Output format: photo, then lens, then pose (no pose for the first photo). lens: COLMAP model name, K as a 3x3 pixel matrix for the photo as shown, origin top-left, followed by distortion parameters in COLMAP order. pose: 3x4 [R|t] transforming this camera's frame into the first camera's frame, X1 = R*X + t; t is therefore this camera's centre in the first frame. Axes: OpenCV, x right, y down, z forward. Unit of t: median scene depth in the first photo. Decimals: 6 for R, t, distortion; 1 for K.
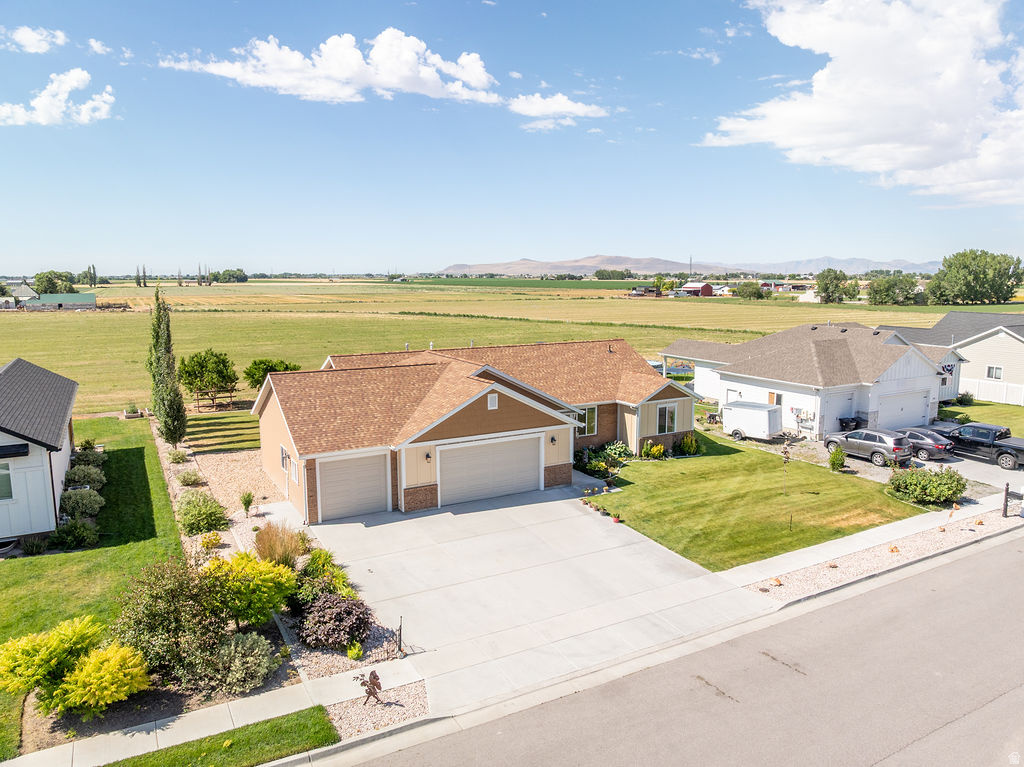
lens RADIAL K [[719.9, 0, 517.9], [0, 719.9, 383.4], [0, 0, 1]] dist [-0.037351, 0.005952]
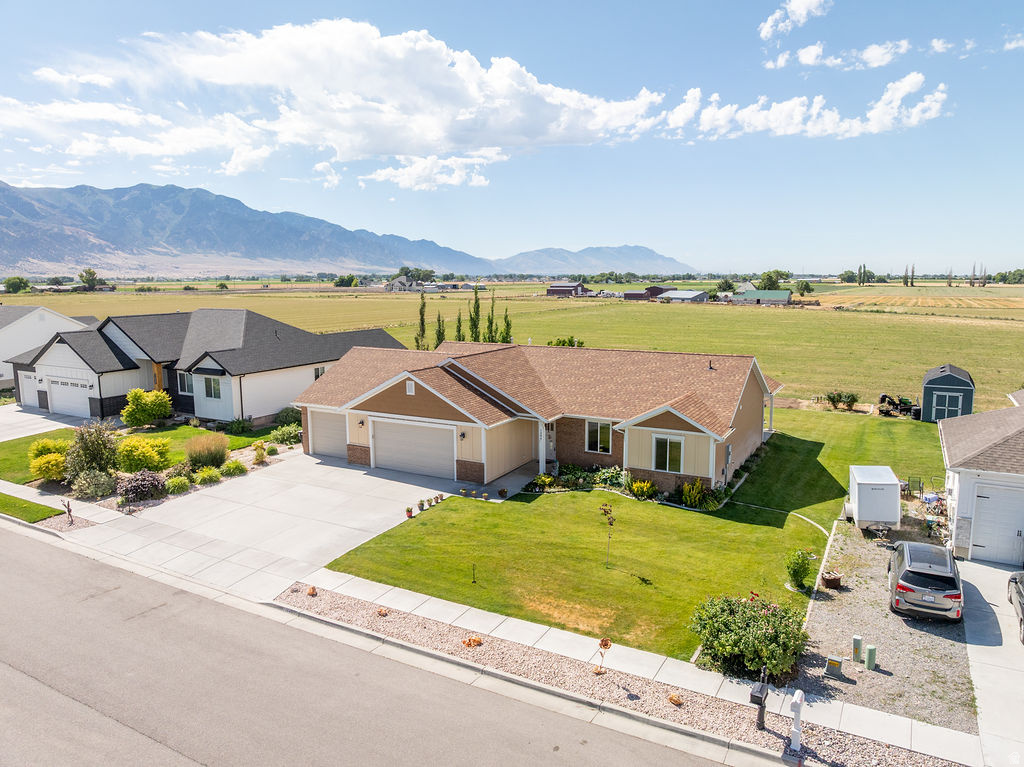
lens RADIAL K [[719.9, 0, 517.9], [0, 719.9, 383.4], [0, 0, 1]] dist [-0.037351, 0.005952]
pose [[0.520966, 0.124353, -0.844471, 0.991685], [-0.123710, 0.989885, 0.069448, -0.079968], [0.844565, 0.068289, 0.531080, 0.535307]]
